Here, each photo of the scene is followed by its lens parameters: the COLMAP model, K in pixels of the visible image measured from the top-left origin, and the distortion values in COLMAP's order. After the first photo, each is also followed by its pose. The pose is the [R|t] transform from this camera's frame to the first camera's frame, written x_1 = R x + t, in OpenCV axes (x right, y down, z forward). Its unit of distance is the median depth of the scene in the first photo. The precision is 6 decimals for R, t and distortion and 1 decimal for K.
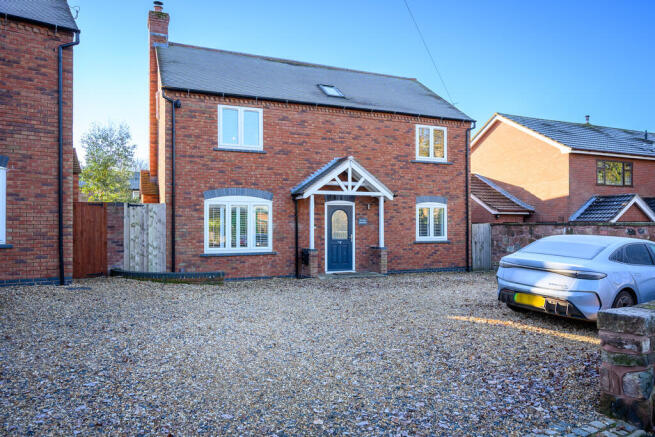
lens RADIAL K [[428.6, 0, 328.2], [0, 428.6, 220.7], [0, 0, 1]] dist [-0.009676, -0.000957]
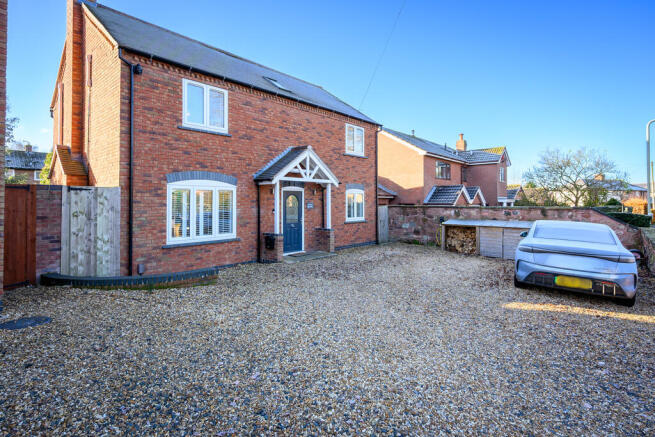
lens RADIAL K [[320.7, 0, 325.7], [0, 320.7, 196.2], [0, 0, 1]] dist [-0.005626, 0.000008]
pose [[0.917021, 0.007119, 0.398775, -0.237113], [-0.003159, 0.999939, -0.010587, -0.015881], [-0.398827, 0.008448, 0.916987, 0.250534]]
